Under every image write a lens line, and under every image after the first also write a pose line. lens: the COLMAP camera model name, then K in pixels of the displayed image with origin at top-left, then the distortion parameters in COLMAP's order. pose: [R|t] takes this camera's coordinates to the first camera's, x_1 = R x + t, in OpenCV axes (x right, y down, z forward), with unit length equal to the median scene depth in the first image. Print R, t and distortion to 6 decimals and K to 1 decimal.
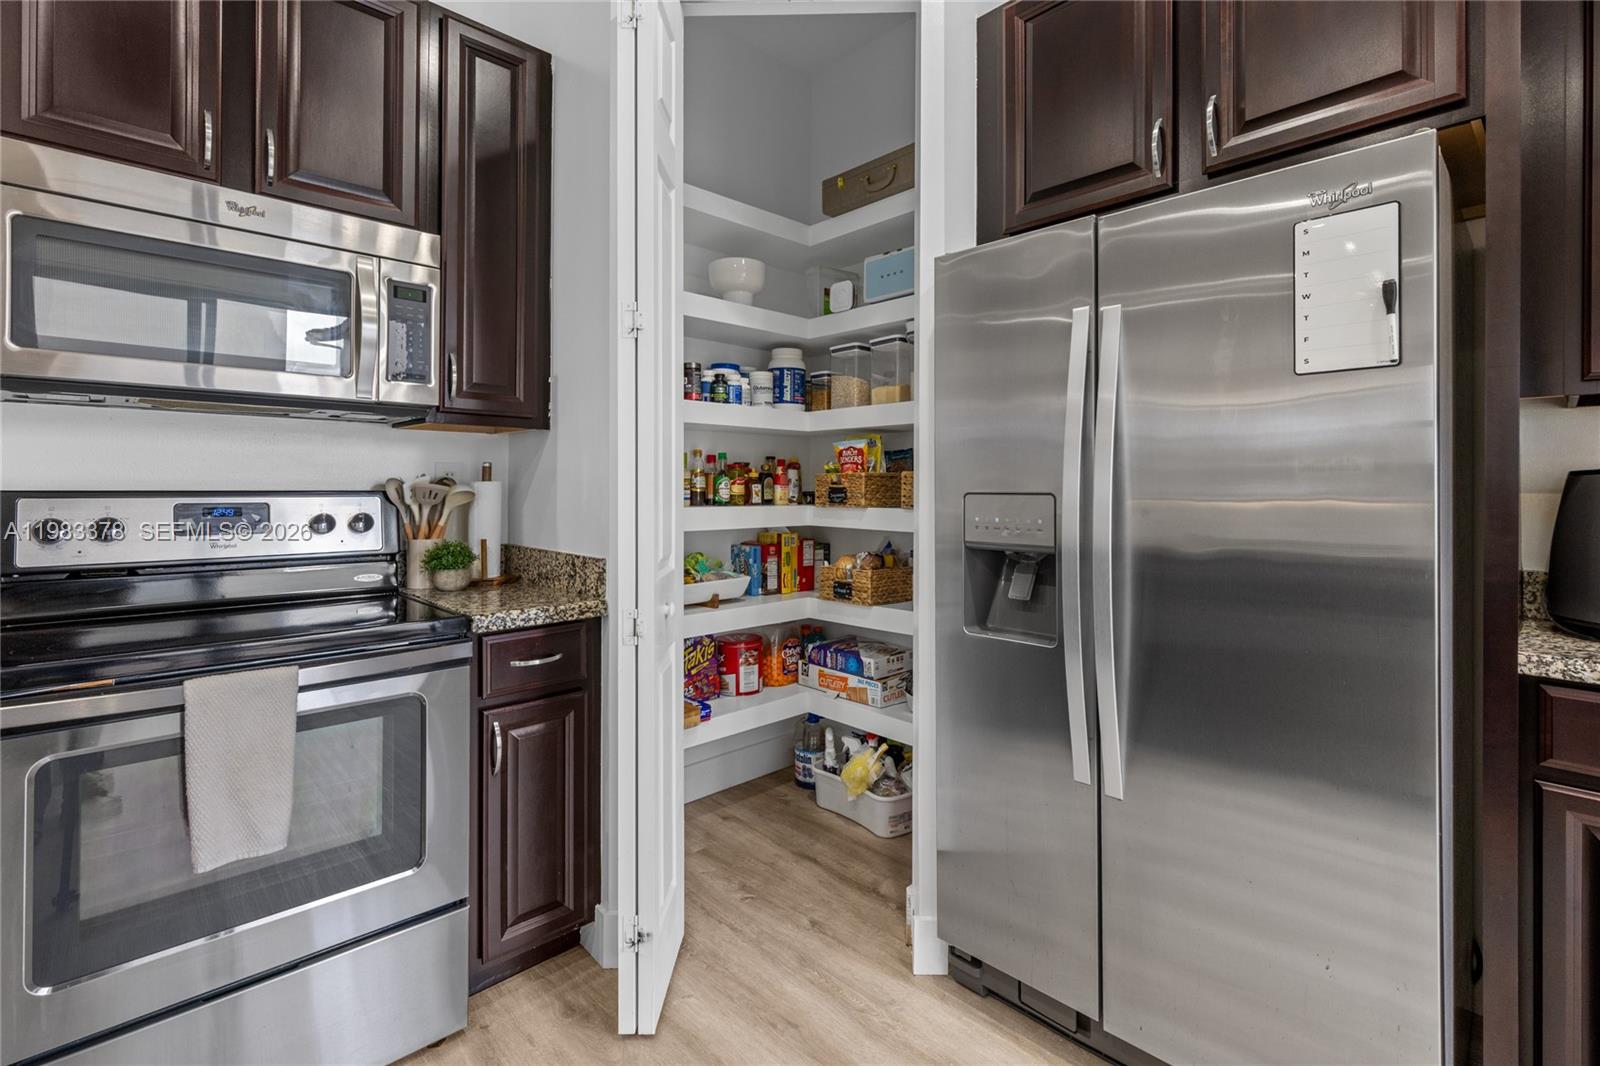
lens RADIAL K [[725.5, 0, 799.7], [0, 725.5, 483.0], [0, 0, 1]] dist [0.010527, 0.000149]
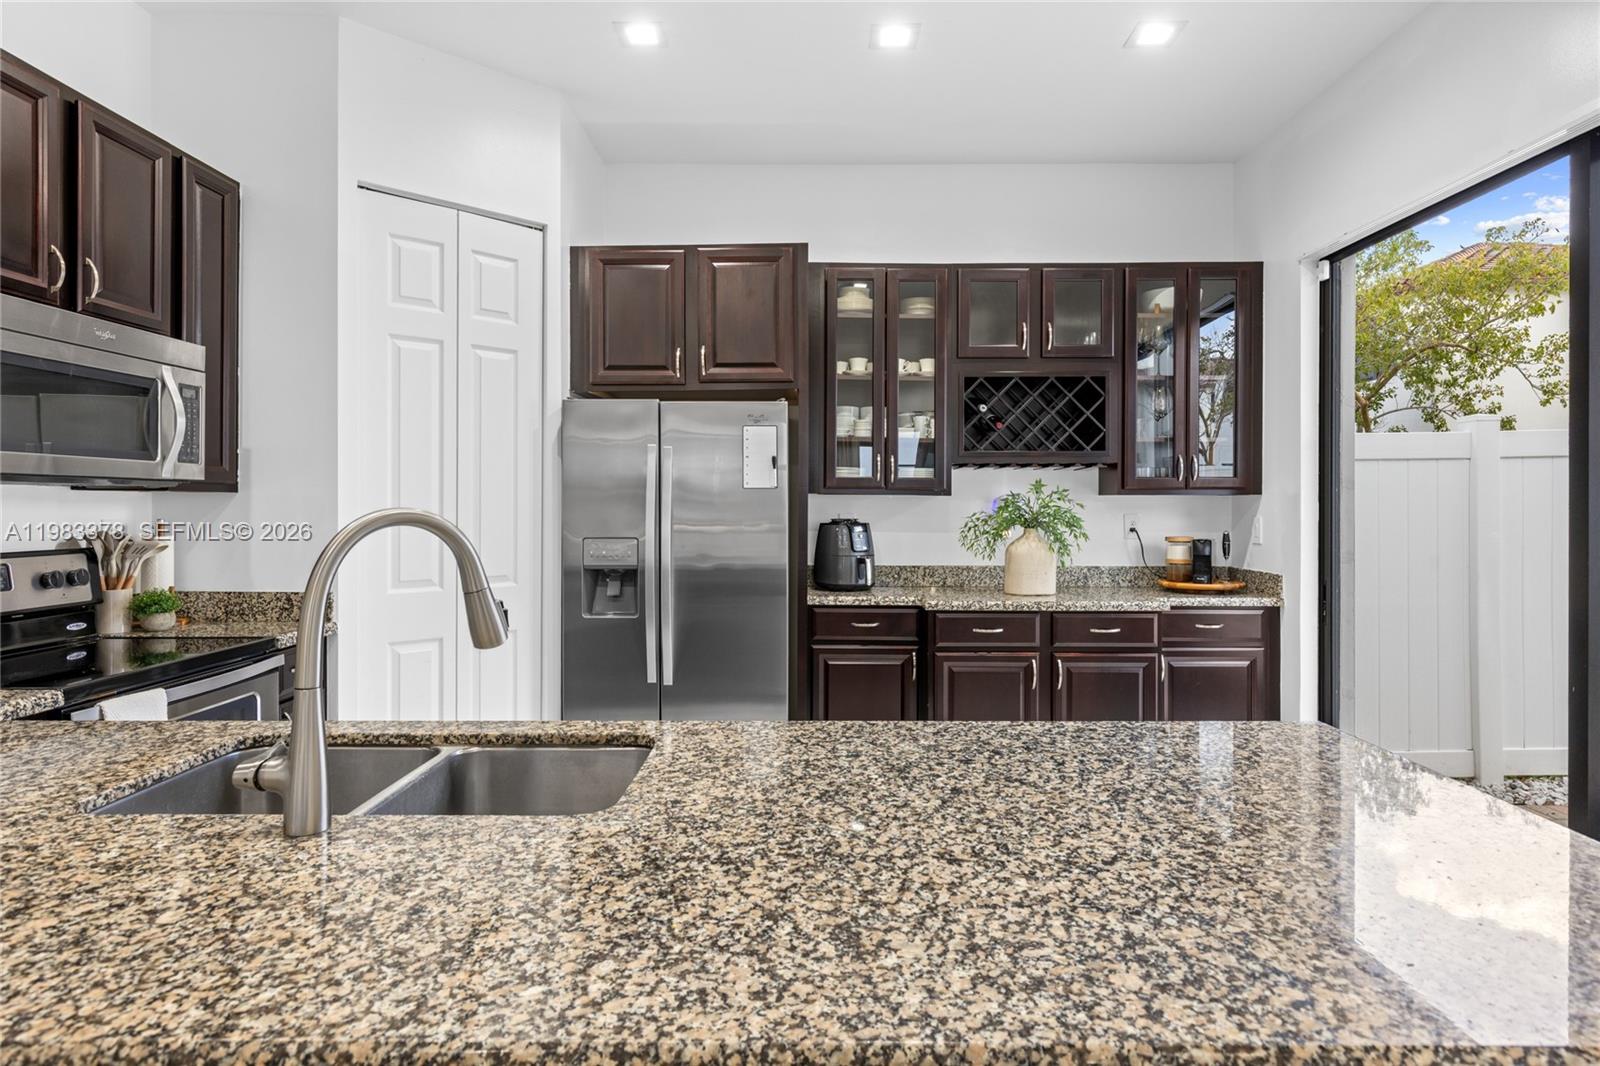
lens RADIAL K [[912.9, 0, 800.0], [0, 912.9, 533.0], [0, 0, 1]] dist [0.000307, 0.000090]
pose [[0.715332, -0.028259, 0.698213, -0.993061], [-0.000618, 0.999156, 0.041072, -0.093153], [-0.698784, -0.029811, 0.714711, -0.990942]]
